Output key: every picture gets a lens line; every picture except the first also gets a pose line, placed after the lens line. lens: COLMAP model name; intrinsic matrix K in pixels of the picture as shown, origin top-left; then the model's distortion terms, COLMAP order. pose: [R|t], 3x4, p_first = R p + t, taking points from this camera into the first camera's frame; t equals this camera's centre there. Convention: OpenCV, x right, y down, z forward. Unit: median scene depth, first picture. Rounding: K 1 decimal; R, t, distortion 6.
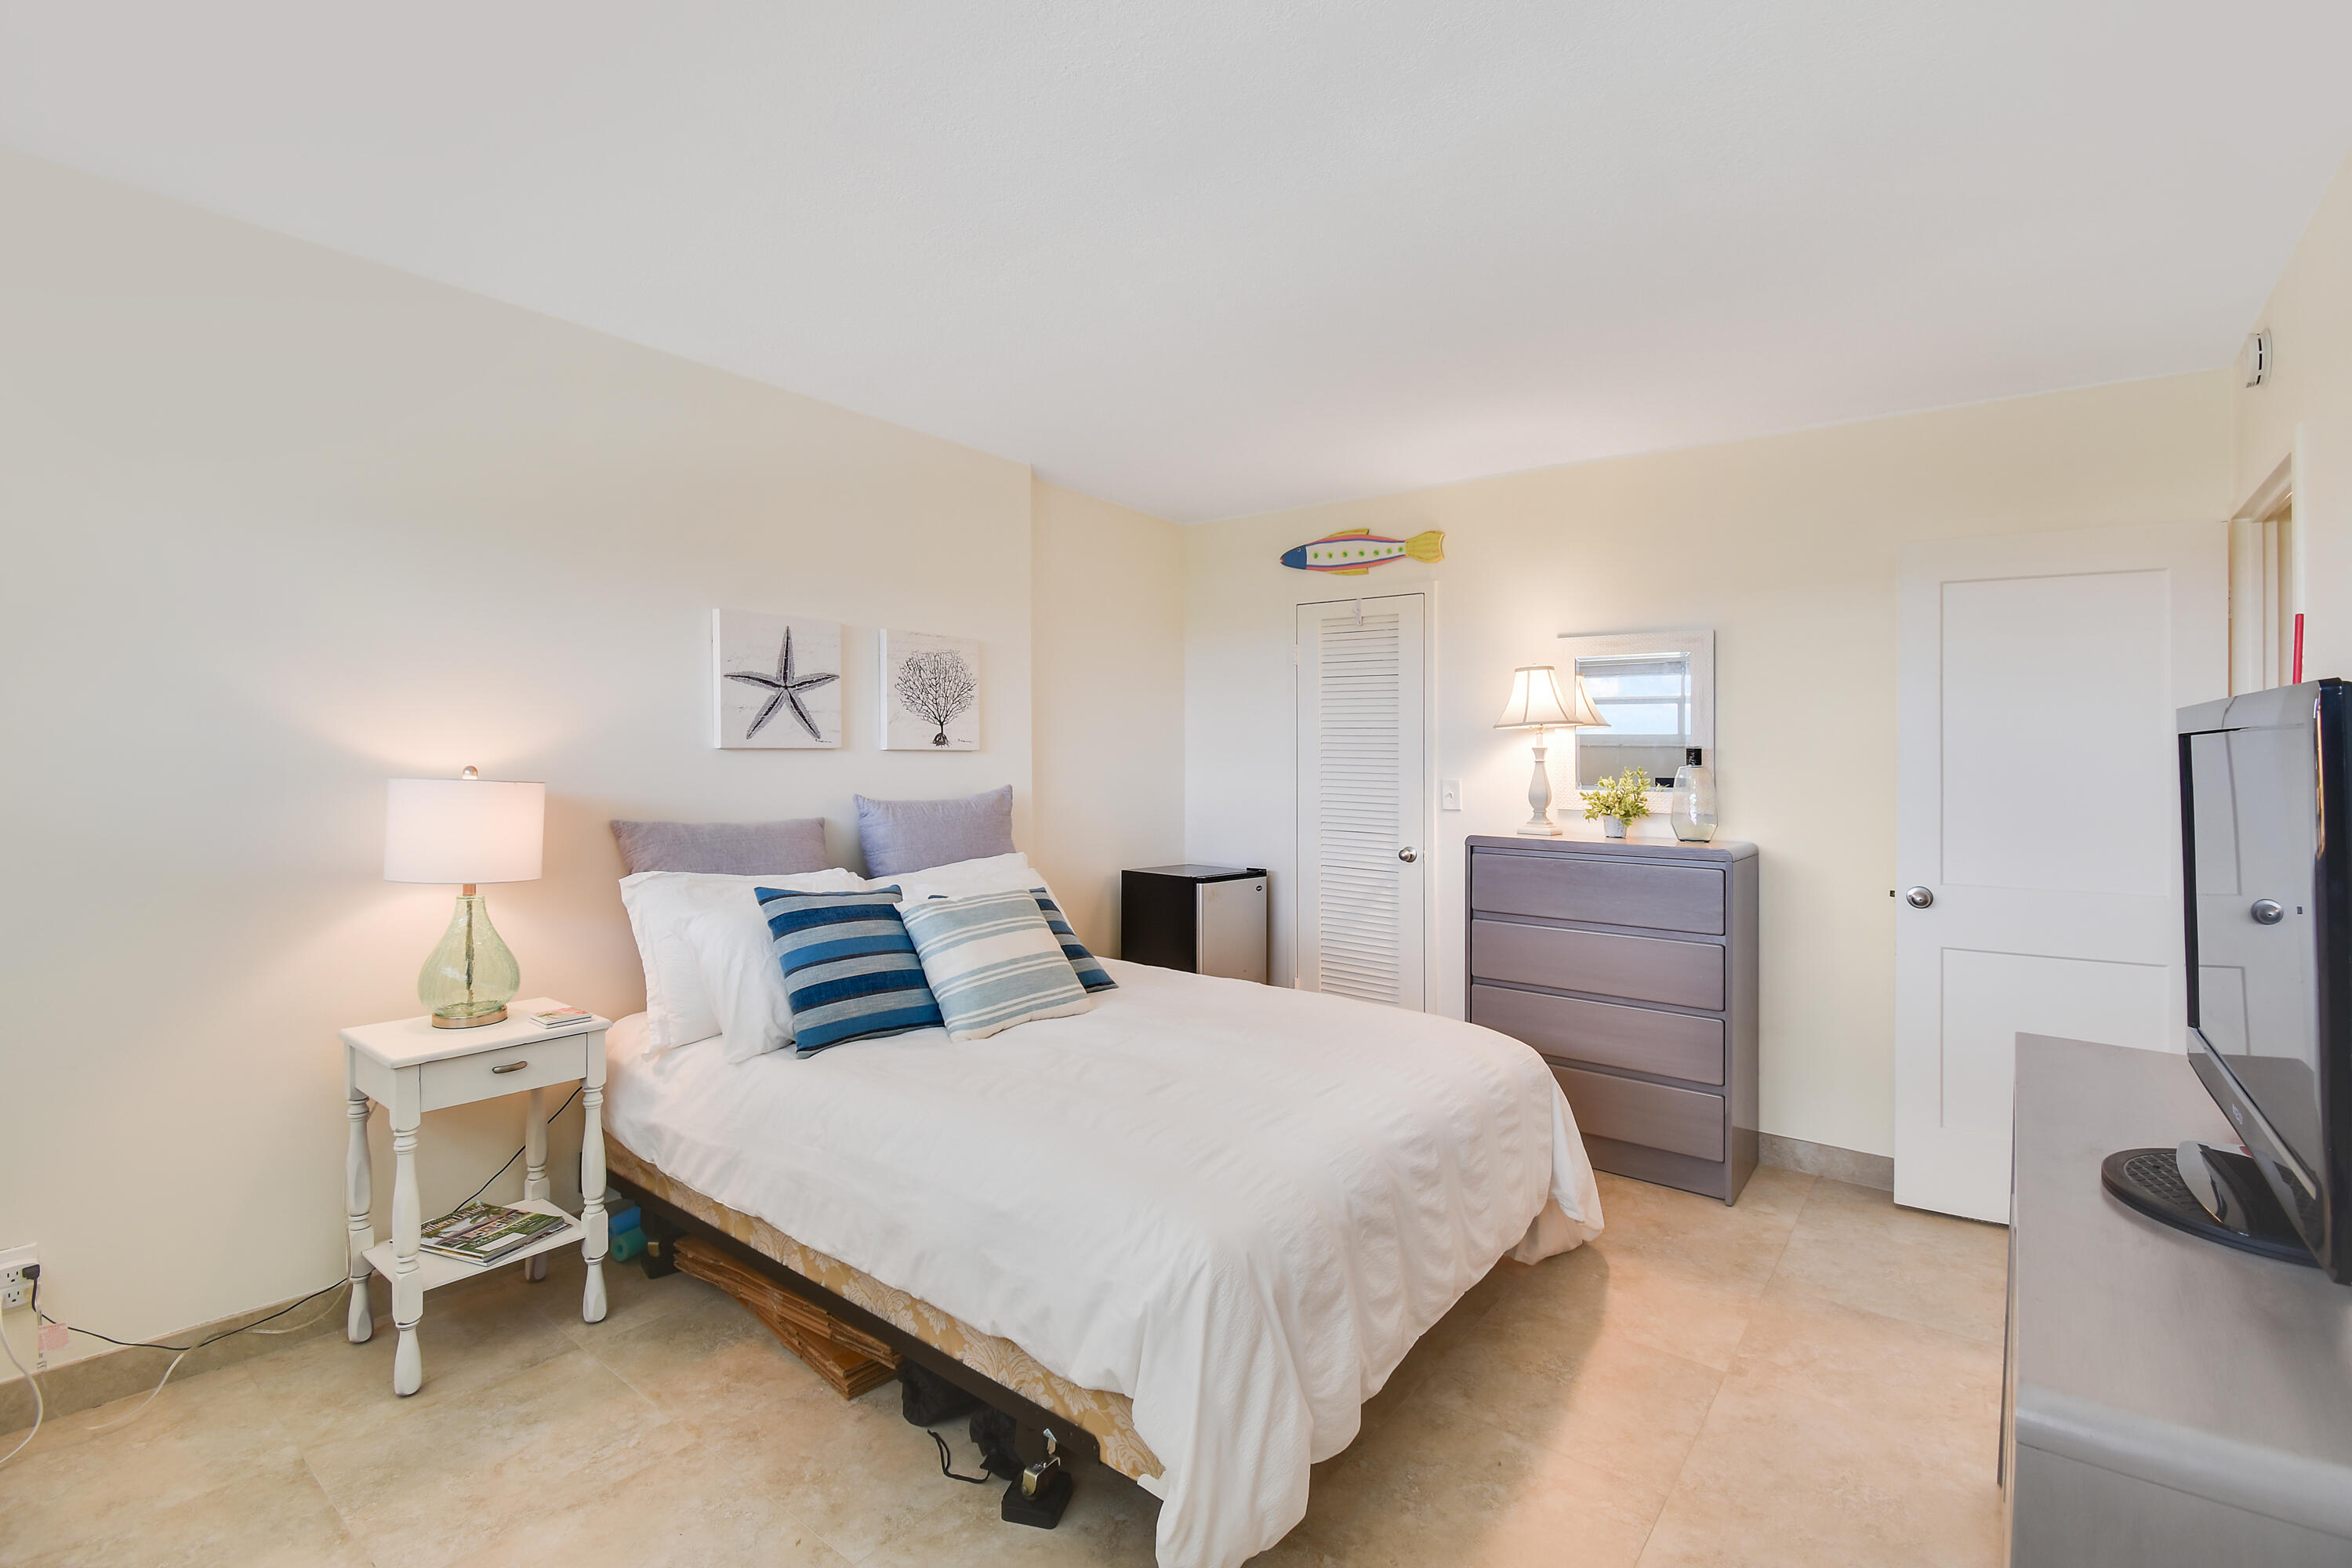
lens RADIAL K [[1055.5, 0, 1170.5], [0, 1055.5, 782.2], [0, 0, 1]] dist [0.023749, 0.000080]
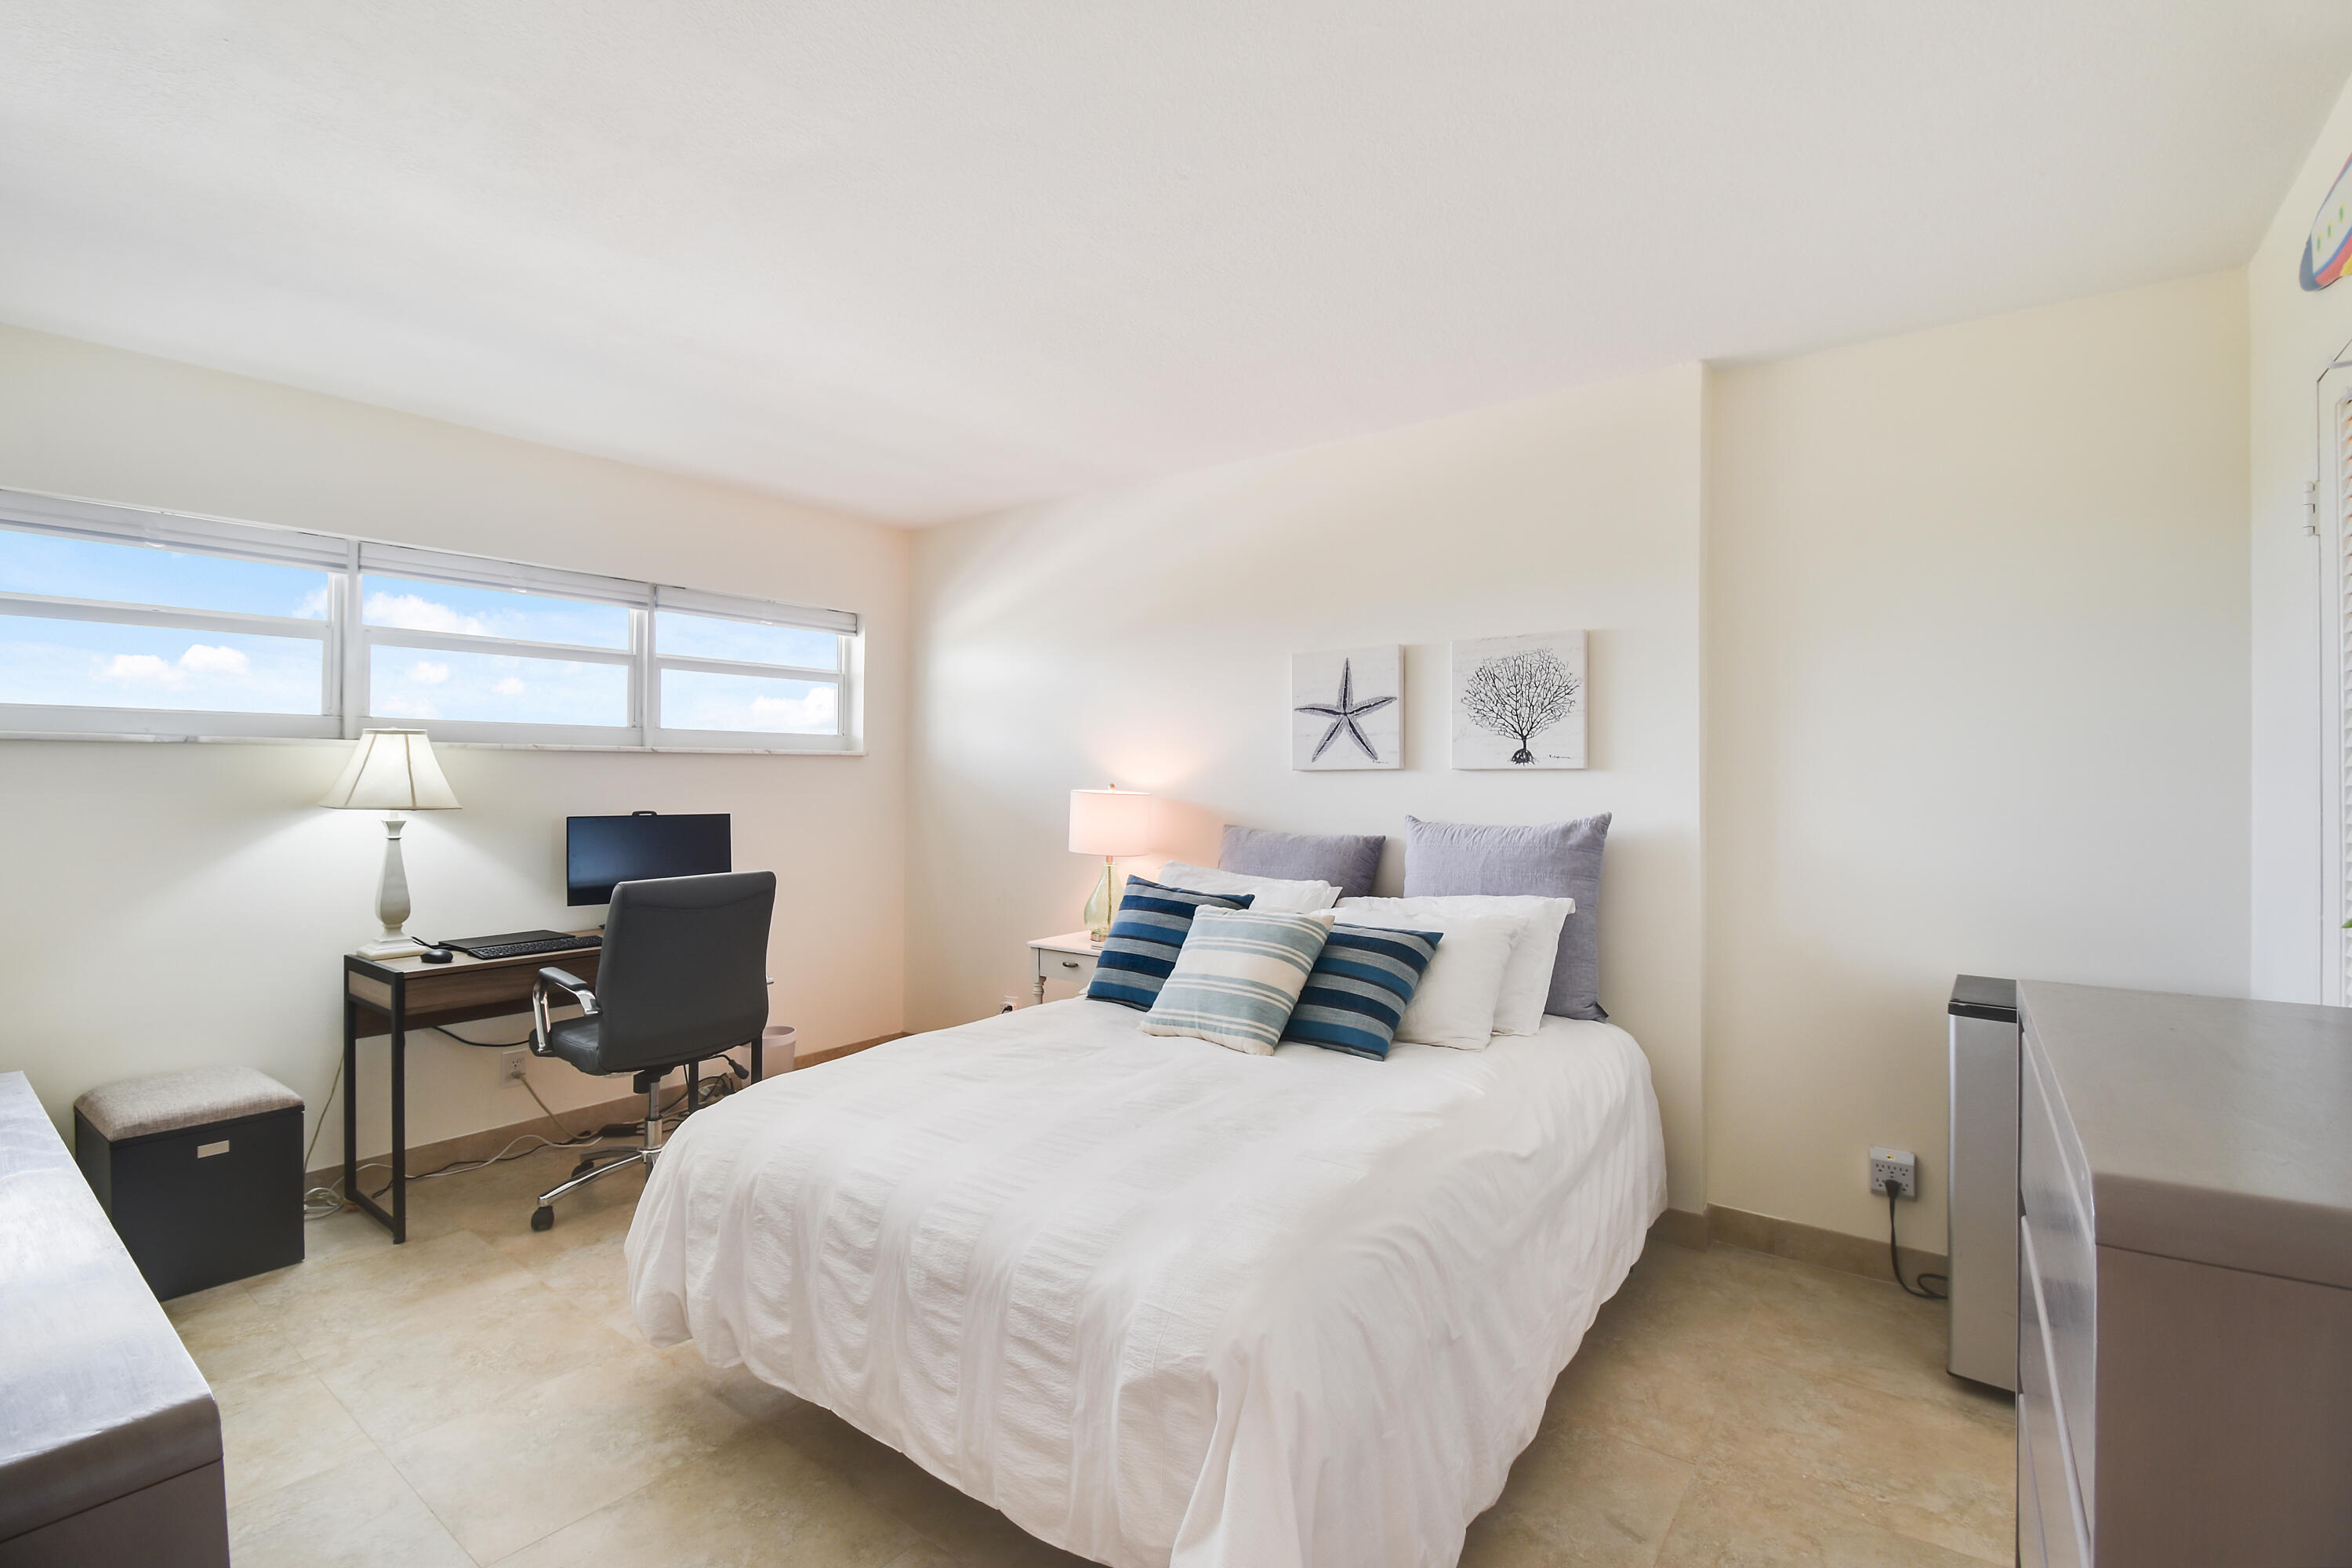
lens RADIAL K [[1055.5, 0, 1168.1], [0, 1055.5, 773.2], [0, 0, 1]] dist [0.023749, 0.000080]
pose [[0.011510, -0.004239, -0.999925, 0.725534], [-0.020003, 0.999790, -0.004468, -0.018929], [0.999734, 0.020053, 0.011422, 0.792712]]
